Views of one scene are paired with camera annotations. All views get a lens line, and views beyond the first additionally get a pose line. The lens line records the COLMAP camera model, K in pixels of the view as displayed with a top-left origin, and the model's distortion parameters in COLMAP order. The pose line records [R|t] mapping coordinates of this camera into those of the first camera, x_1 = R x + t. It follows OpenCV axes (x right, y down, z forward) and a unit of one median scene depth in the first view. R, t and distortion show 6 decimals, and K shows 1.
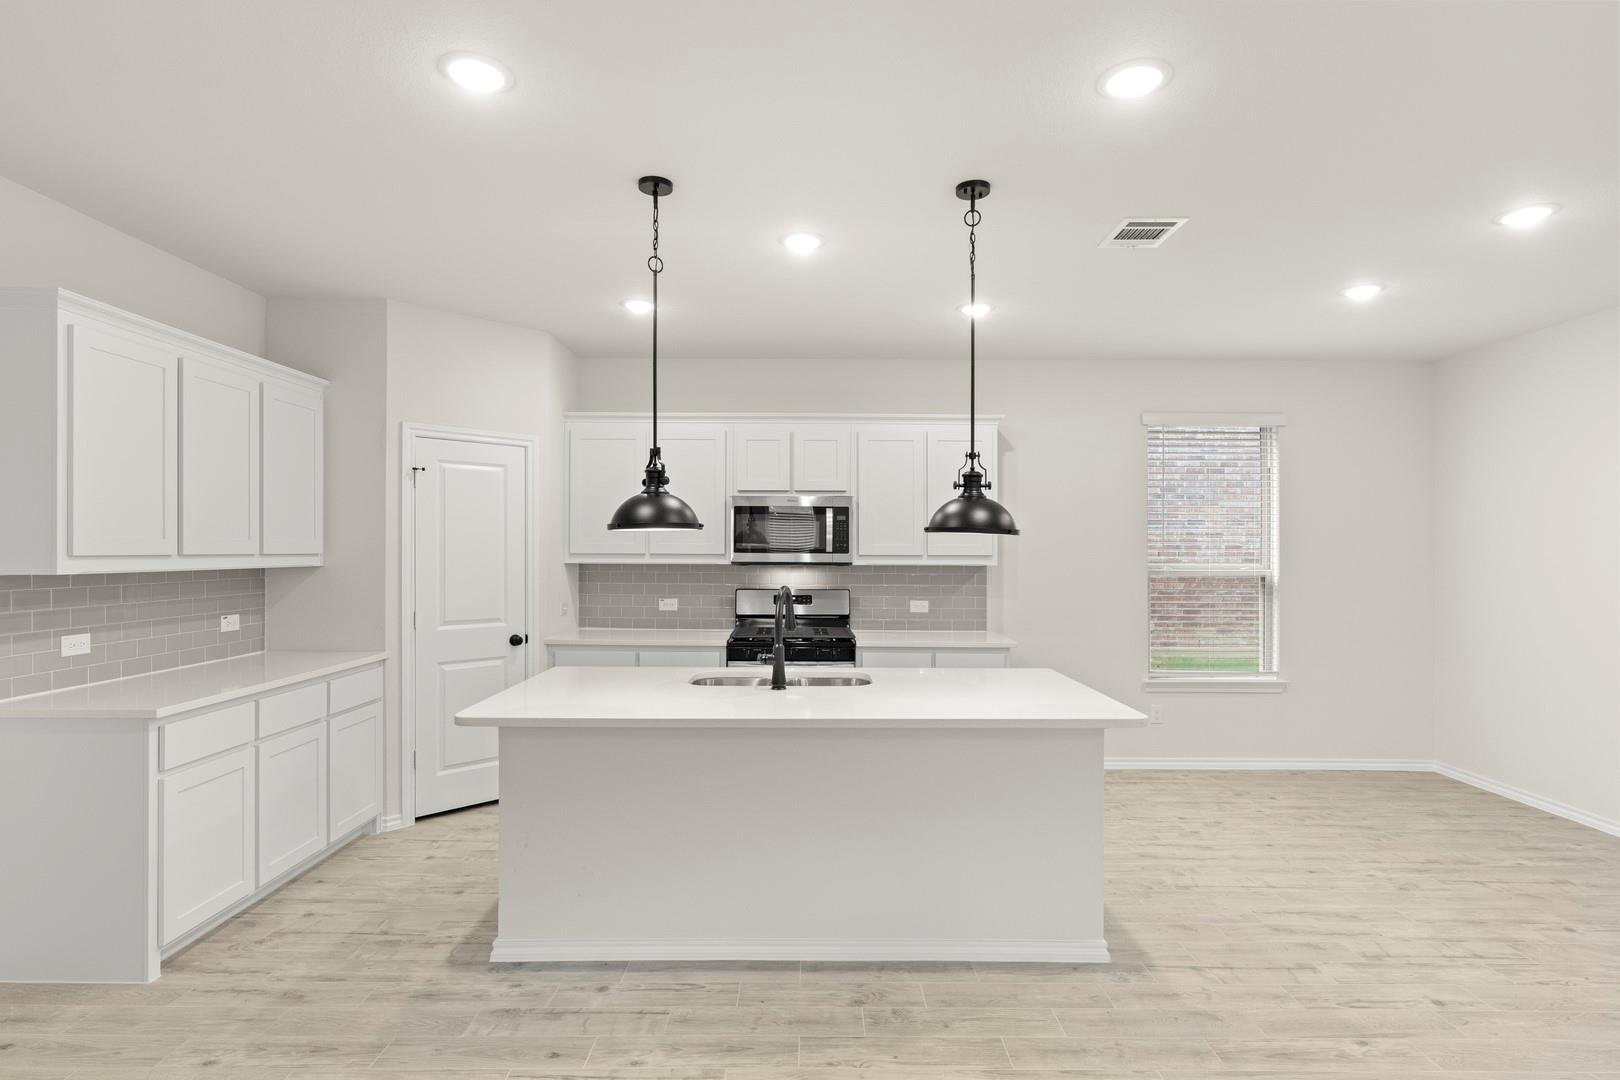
lens RADIAL K [[811.7, 0, 804.3], [0, 811.7, 542.9], [0, 0, 1]] dist [0.000131, -0.000948]
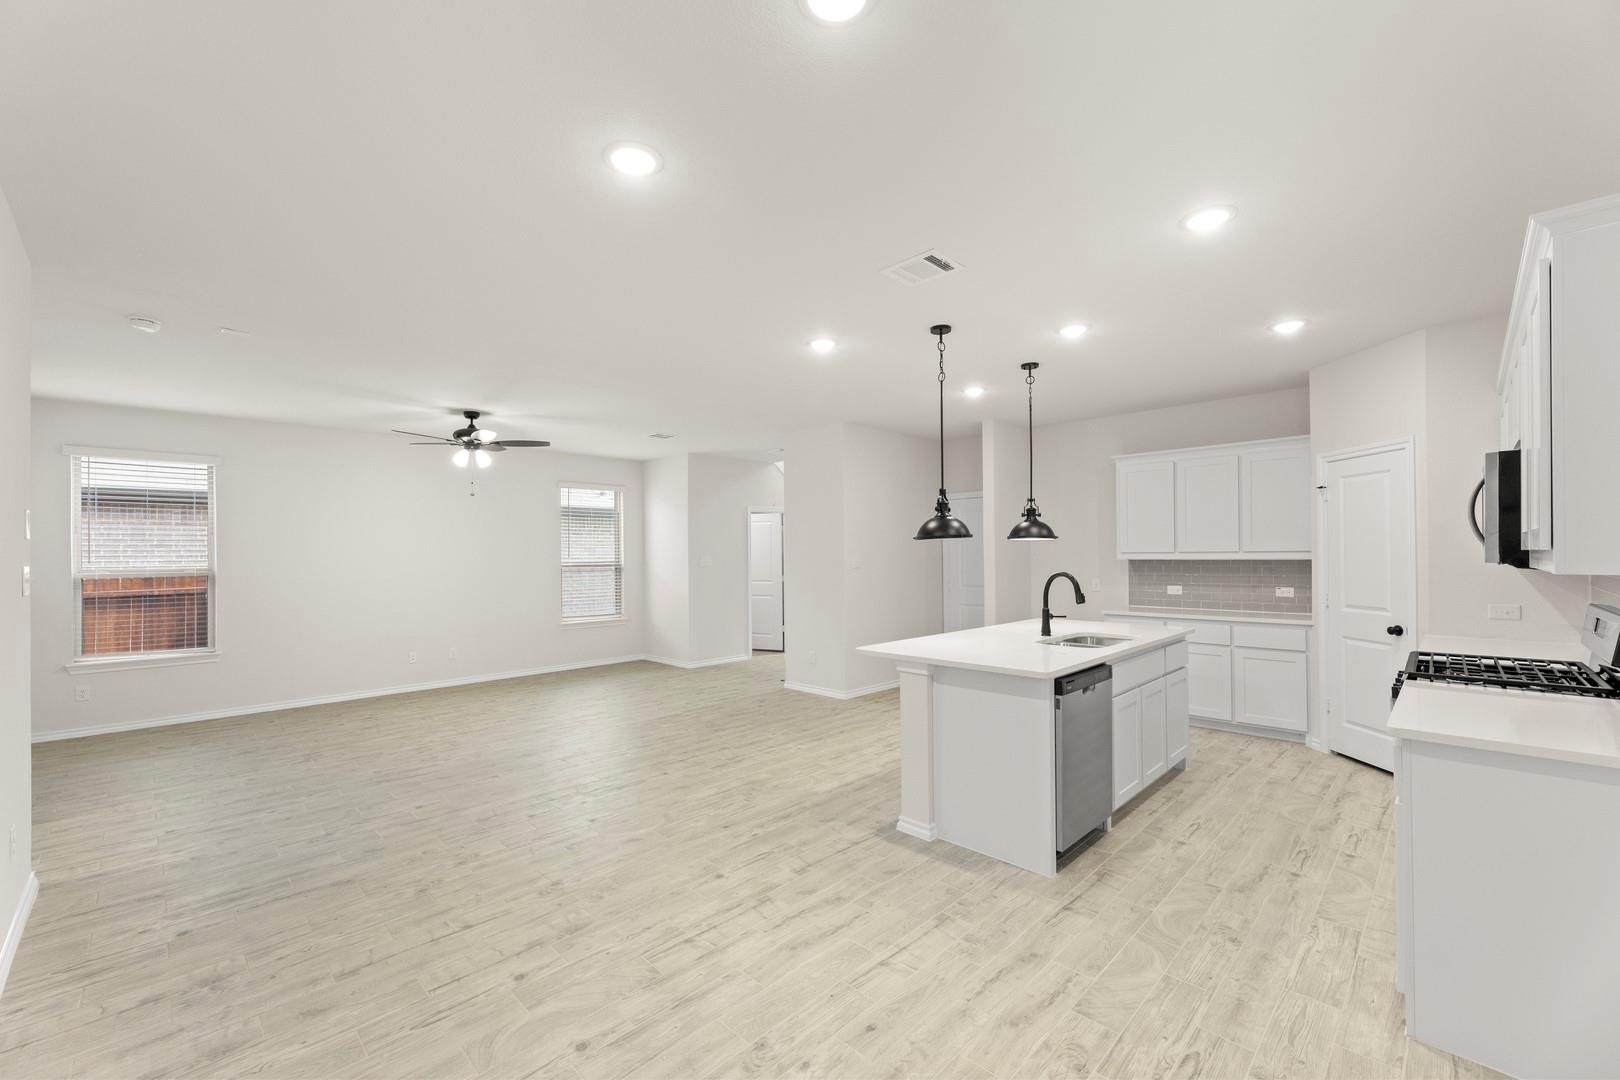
lens RADIAL K [[656.9, 0, 792.6], [0, 656.9, 549.3], [0, 0, 1]] dist [-0.010196, 0.000039]
pose [[-0.716382, -0.002999, -0.697702, 1.088718], [0.011724, 0.999798, -0.016335, 0.021863], [0.697610, -0.019882, -0.716202, 1.402105]]
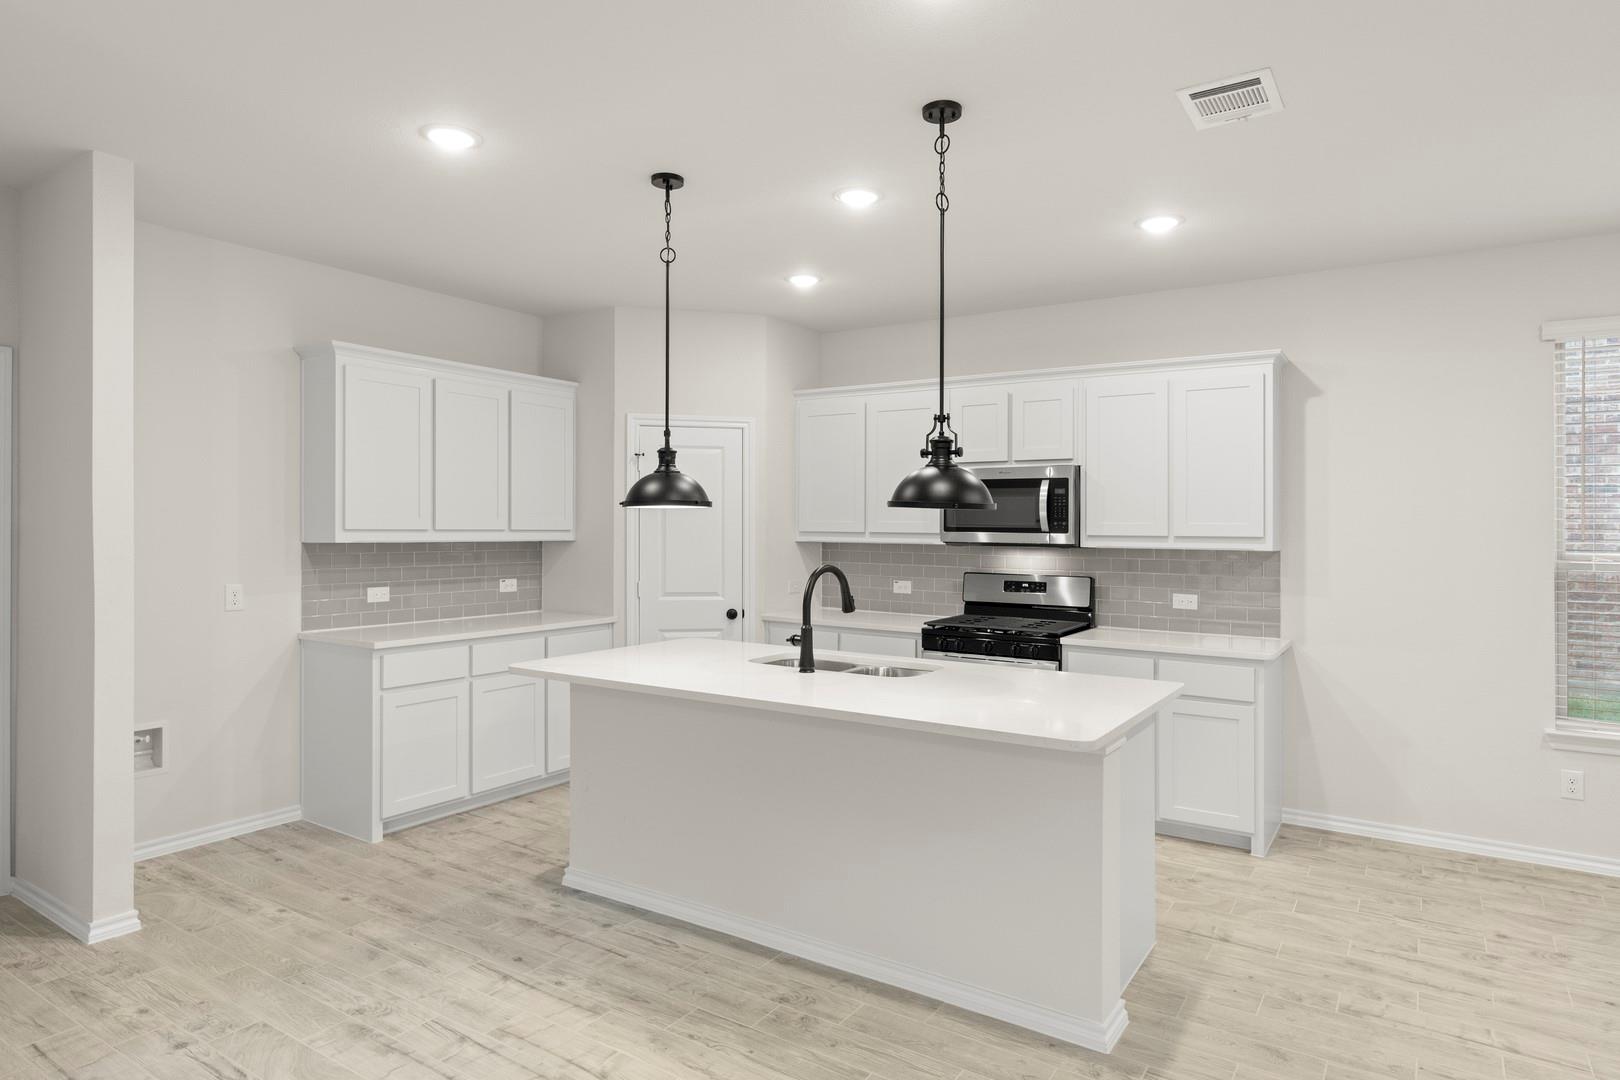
lens RADIAL K [[927.5, 0, 816.3], [0, 927.5, 522.4], [0, 0, 1]] dist [-0.000798, -0.000040]
pose [[0.837940, -0.000102, -0.545762, 0.510876], [-0.000333, 1.000000, -0.000699, 0.003537], [0.545762, 0.000768, 0.837940, 0.077786]]
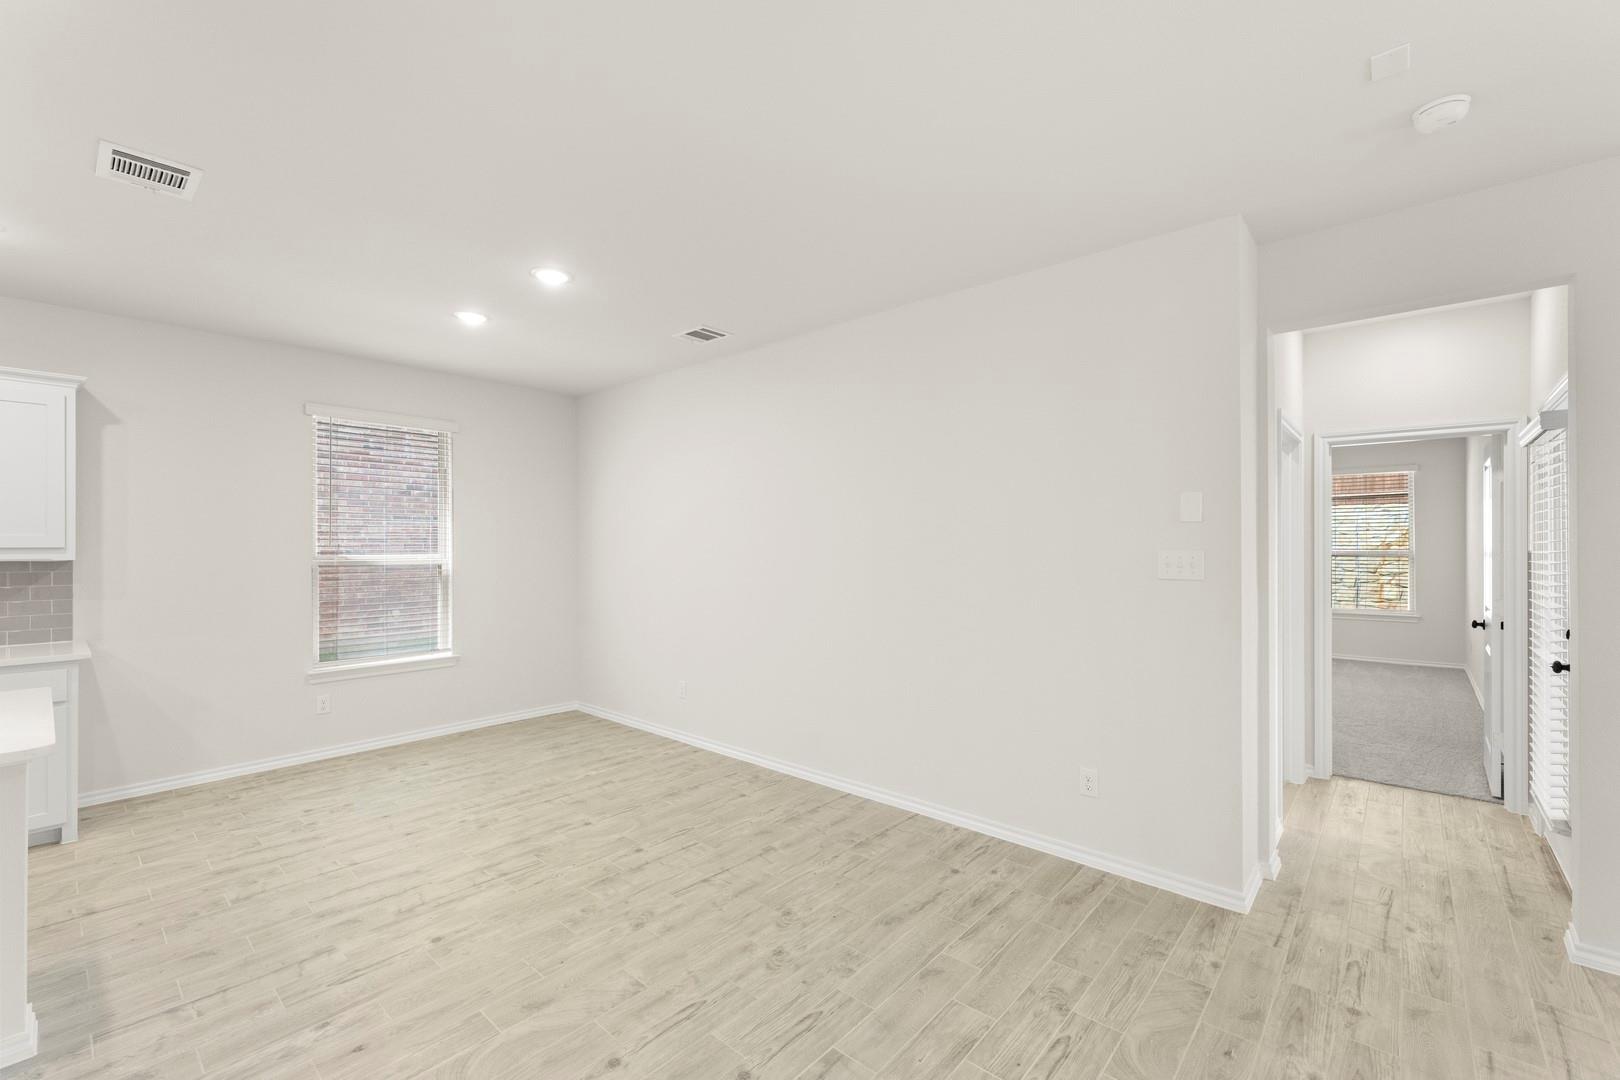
lens RADIAL K [[678.2, 0, 810.0], [0, 678.2, 540.0], [0, 0, 1]] dist [0.001292, 0.000005]
pose [[0.658091, 0.000093, 0.752939, 0.304781], [-0.003464, 0.999990, 0.002904, 0.004778], [-0.752931, -0.004520, 0.658084, -0.007405]]
